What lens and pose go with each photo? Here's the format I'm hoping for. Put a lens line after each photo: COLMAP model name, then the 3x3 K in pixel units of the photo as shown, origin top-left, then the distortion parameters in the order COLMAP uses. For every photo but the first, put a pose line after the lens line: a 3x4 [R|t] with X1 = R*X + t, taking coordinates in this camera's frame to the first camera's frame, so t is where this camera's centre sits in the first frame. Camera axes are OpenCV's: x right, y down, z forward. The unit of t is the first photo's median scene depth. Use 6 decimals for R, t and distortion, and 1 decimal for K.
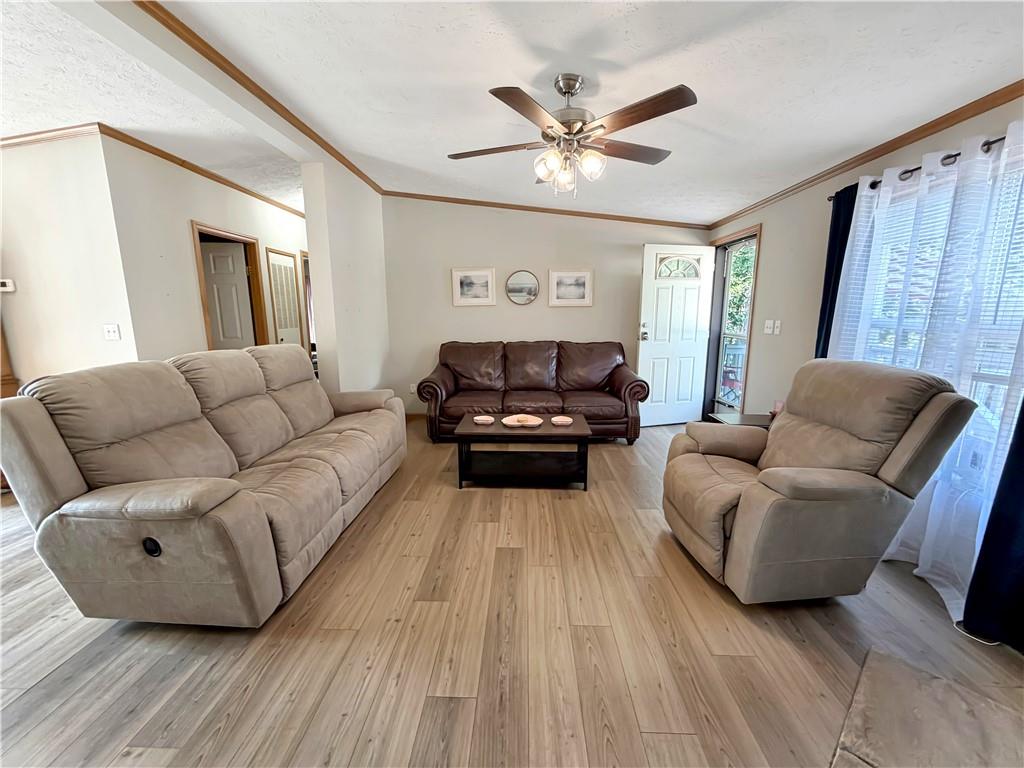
lens RADIAL K [[428.9, 0, 550.6], [0, 428.9, 386.2], [0, 0, 1]] dist [-0.001487, -0.000152]
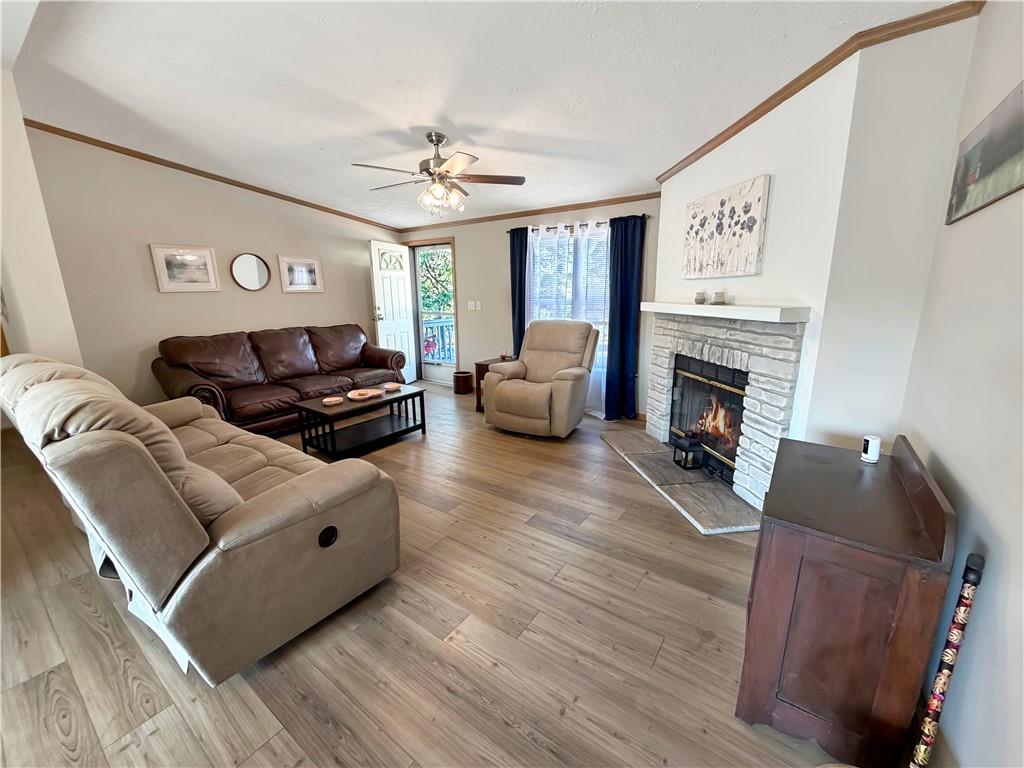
lens RADIAL K [[457.1, 0, 515.1], [0, 457.1, 388.6], [0, 0, 1]] dist [-0.001667, -0.000779]
pose [[0.504810, -0.181414, 0.843952, -0.767700], [0.155999, 0.980743, 0.117507, -0.011473], [-0.849018, 0.072337, 0.523389, 0.017770]]
